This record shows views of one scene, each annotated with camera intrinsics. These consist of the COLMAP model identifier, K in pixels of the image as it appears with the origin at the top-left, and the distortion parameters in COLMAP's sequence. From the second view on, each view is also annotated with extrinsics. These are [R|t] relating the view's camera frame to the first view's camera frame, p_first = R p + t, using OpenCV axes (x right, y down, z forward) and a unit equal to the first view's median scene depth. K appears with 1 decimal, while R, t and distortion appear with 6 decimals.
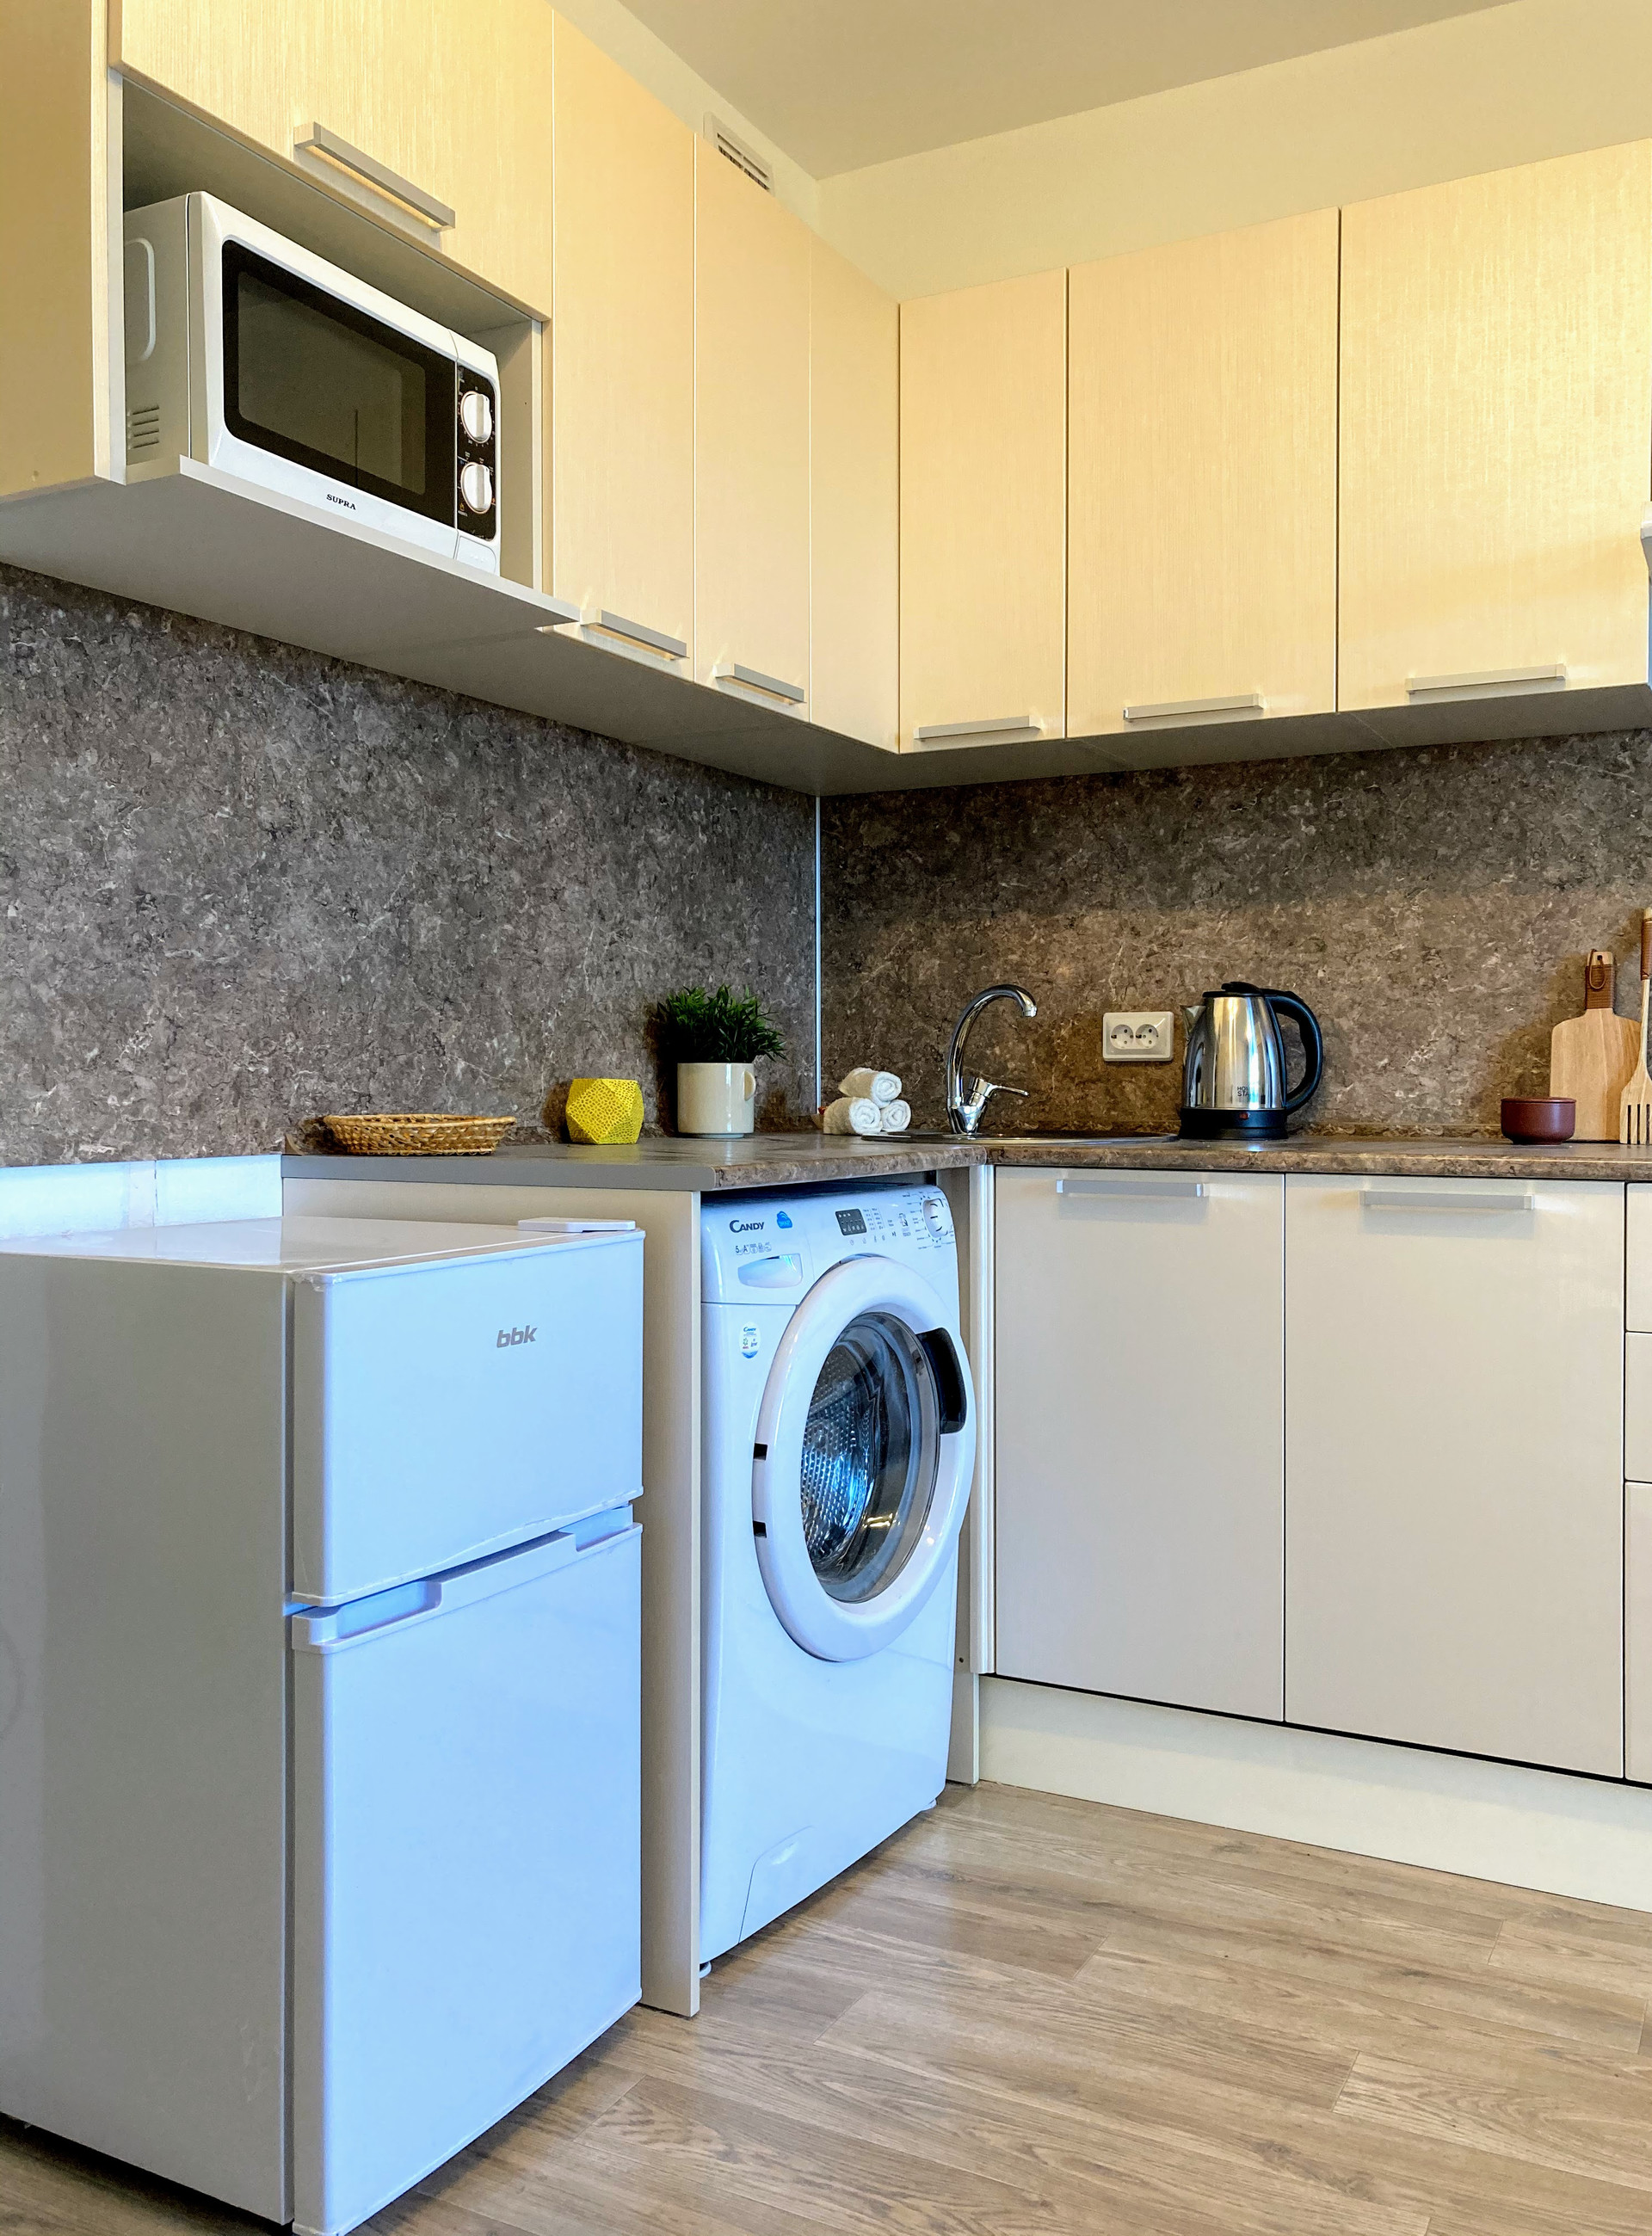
lens RADIAL K [[1854.4, 0, 826.0], [0, 1854.4, 1118.0], [0, 0, 1]] dist [0.001231, -0.008542]
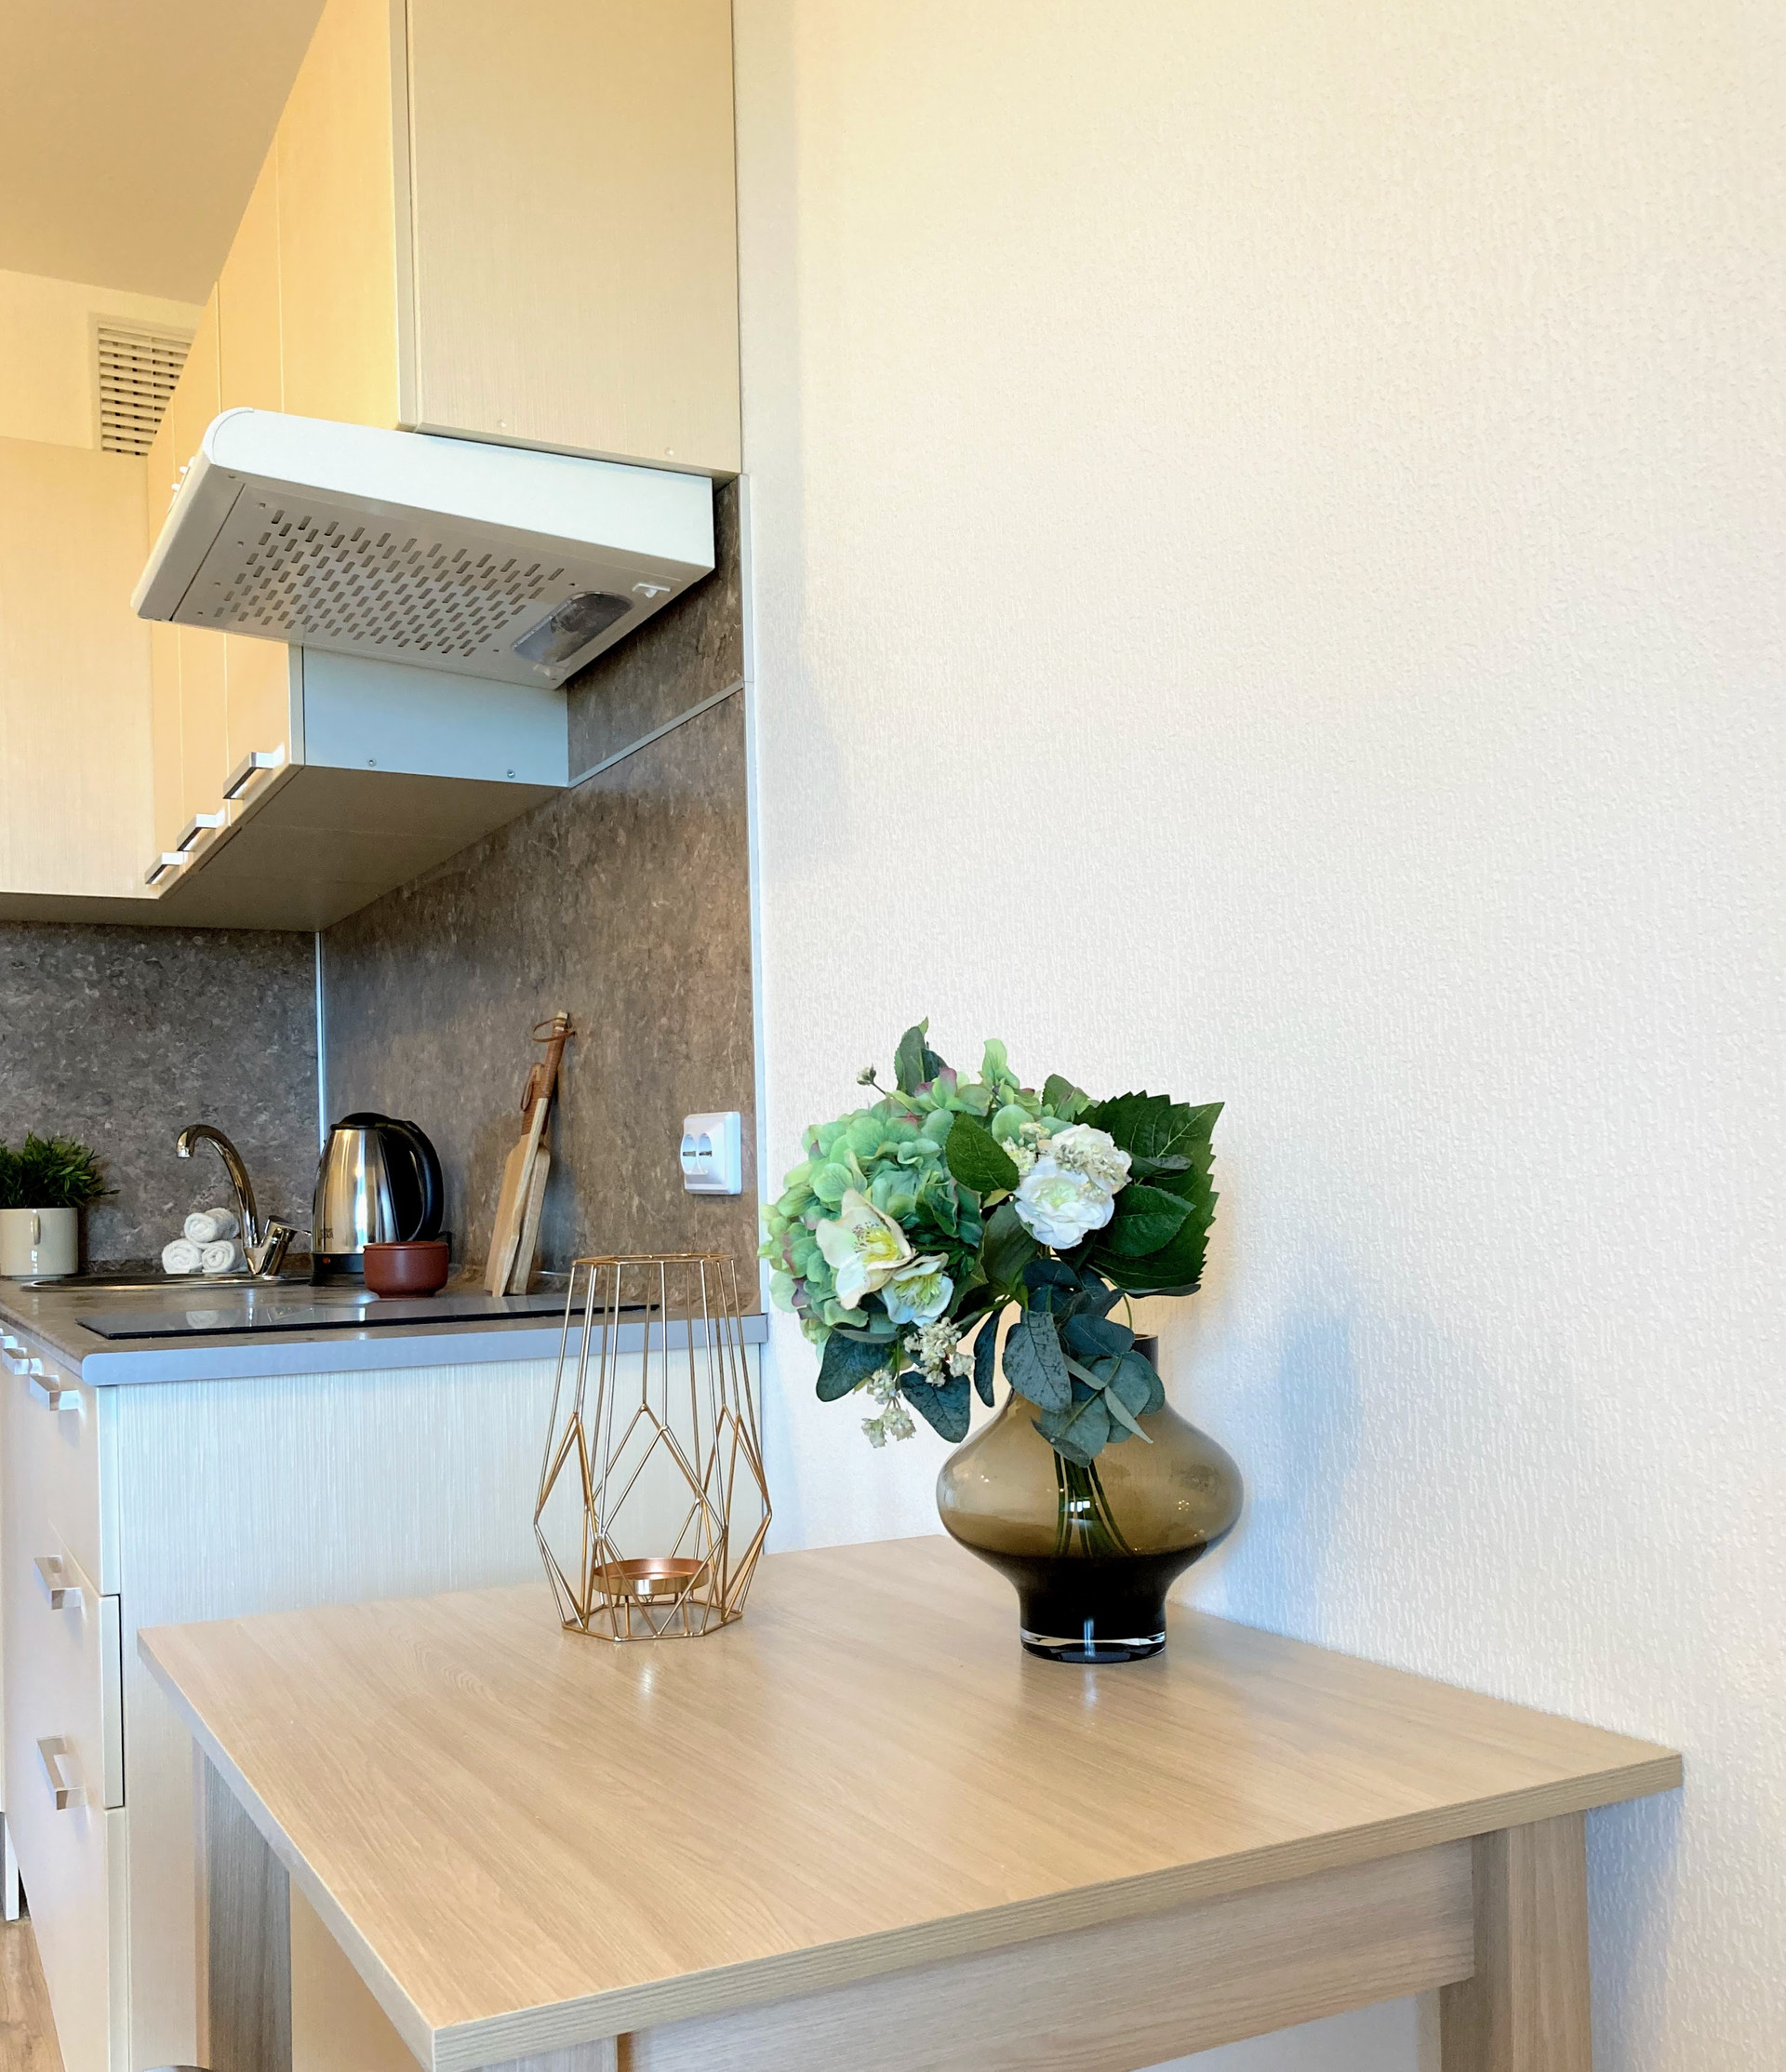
lens RADIAL K [[1975.4, 0, 890.4], [0, 1975.4, 1169.3], [0, 0, 1]] dist [0.108878, -0.399326]
pose [[0.834712, -0.026204, -0.550063, 1.000948], [0.013183, 0.999532, -0.027610, -0.014001], [0.550529, 0.015794, 0.834667, 0.327630]]
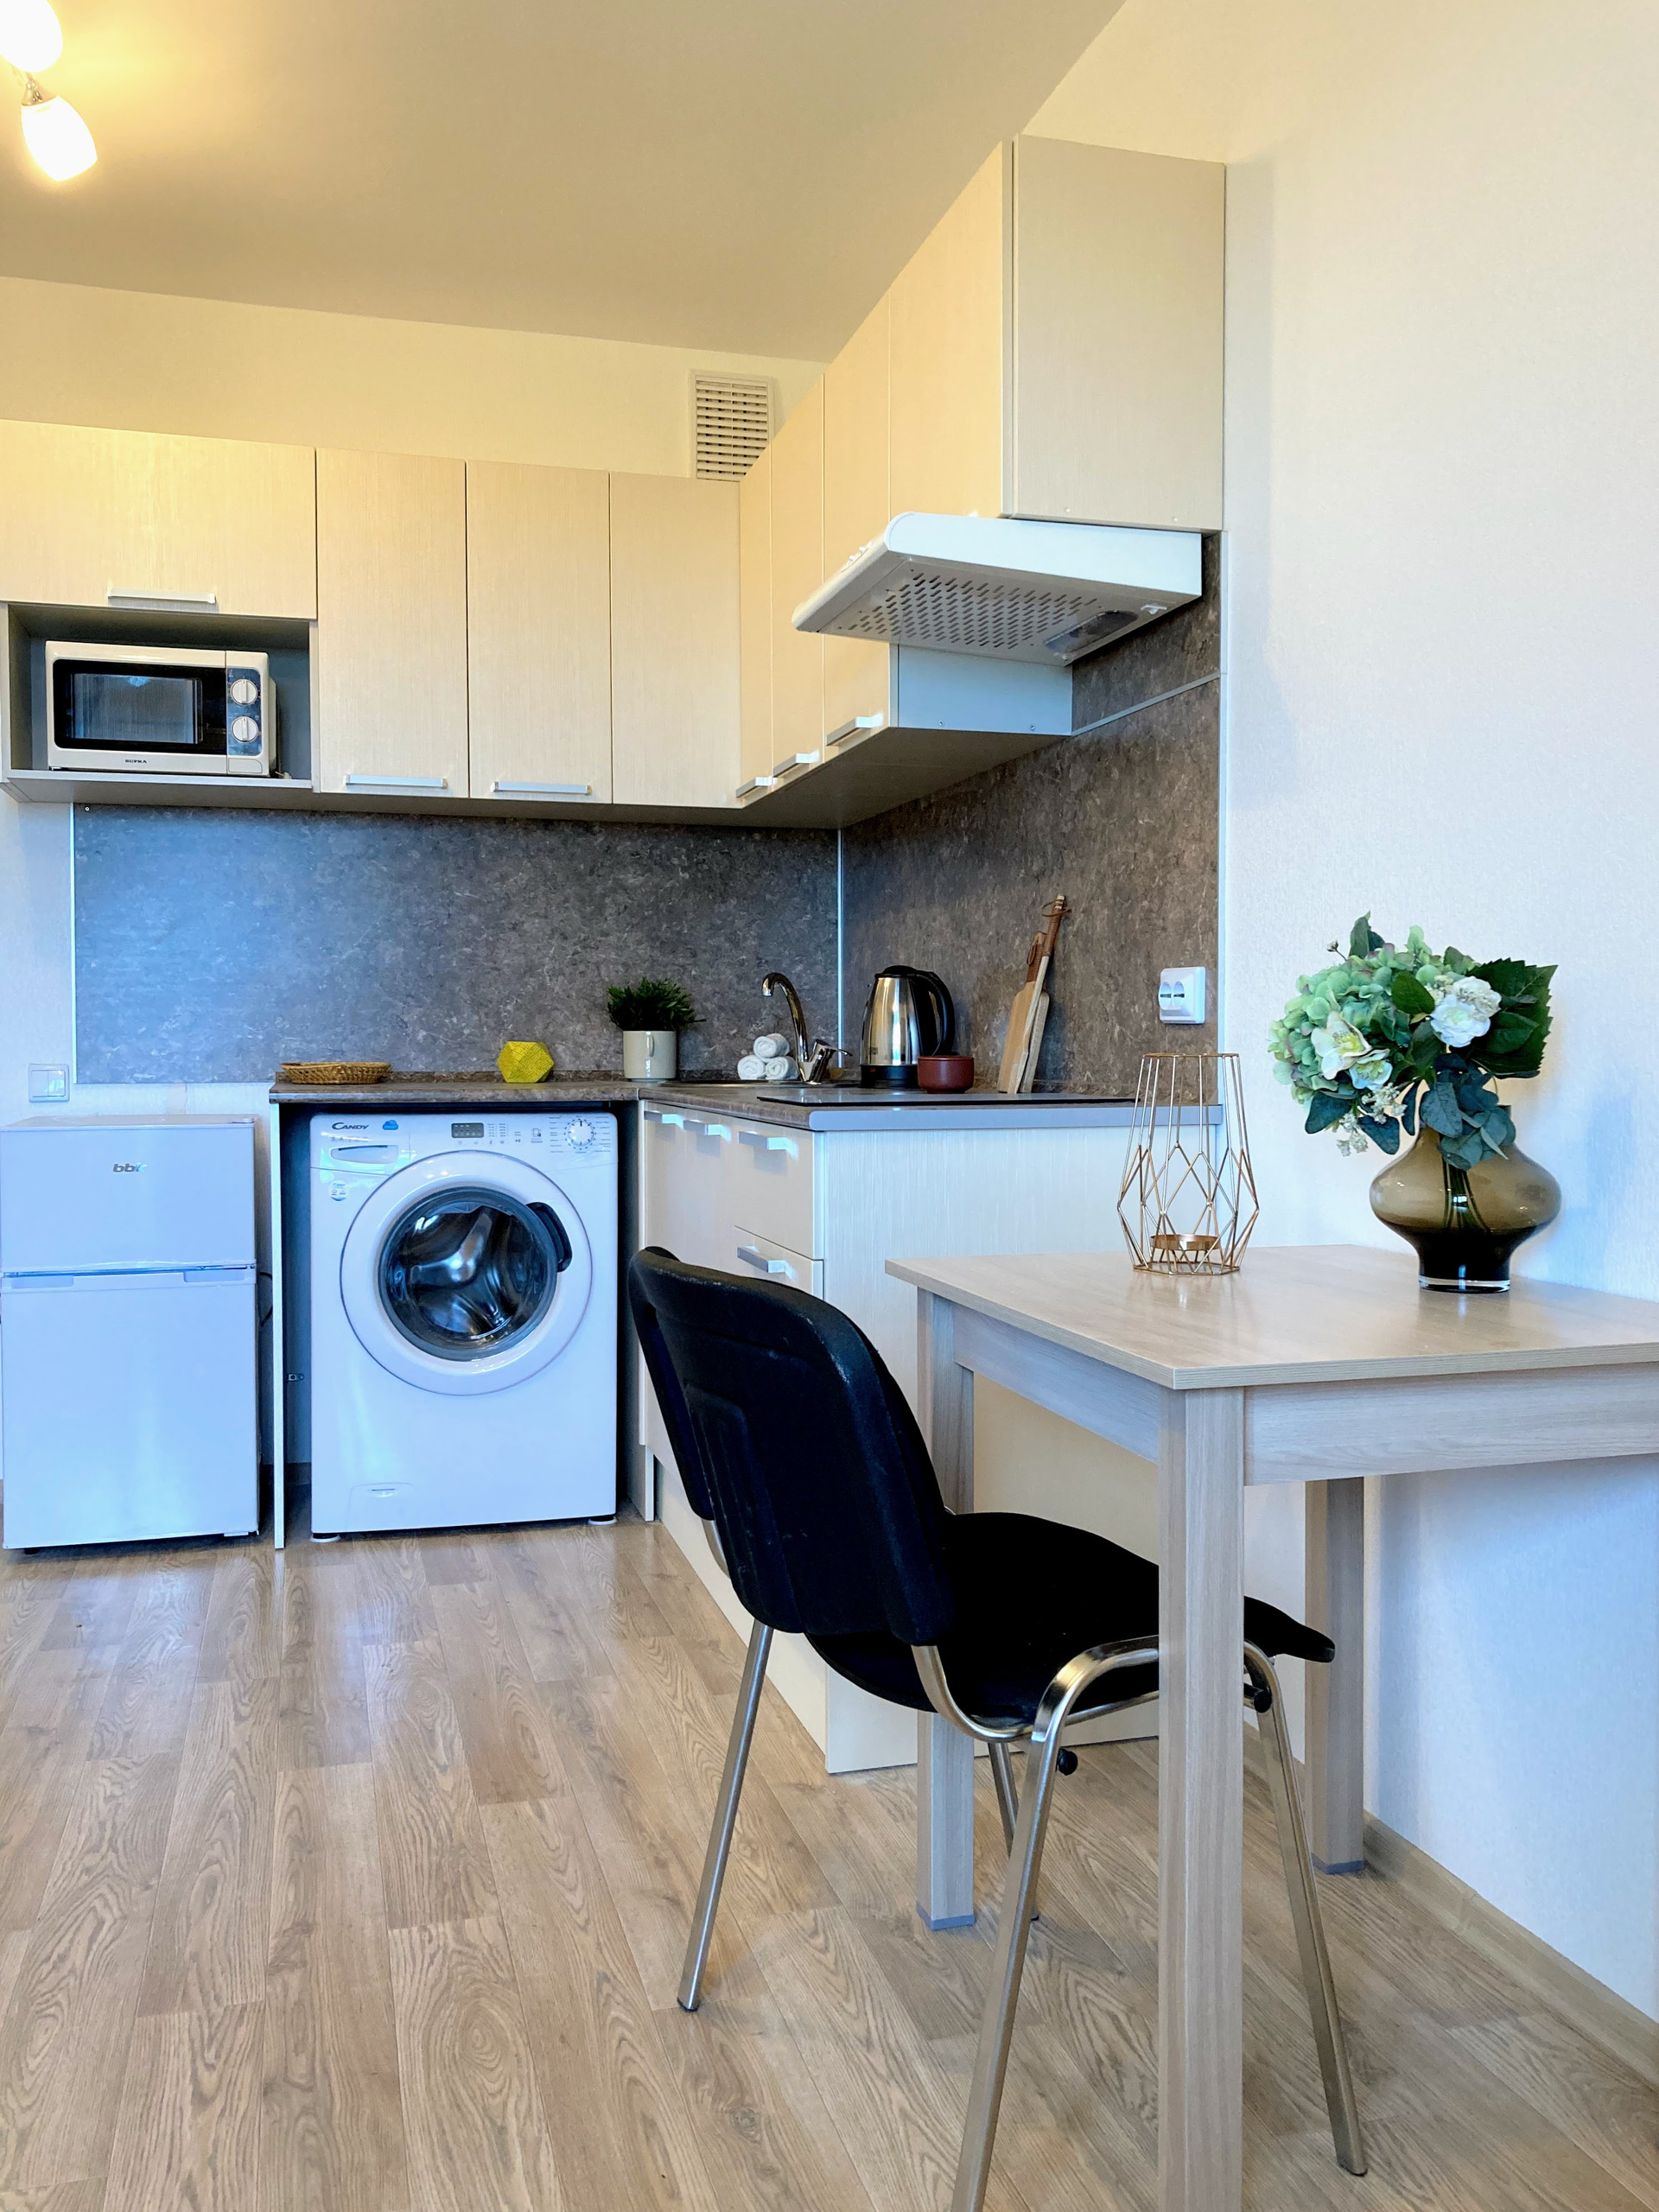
lens RADIAL K [[1815.4, 0, 829.5], [0, 1815.4, 1106.0], [0, 0, 1]] dist [-0.001729, -0.006246]
pose [[0.701111, 0.021925, -0.712715, 1.104374], [-0.012126, 0.999749, 0.018826, 0.001619], [0.712949, -0.004557, 0.701202, 0.089138]]
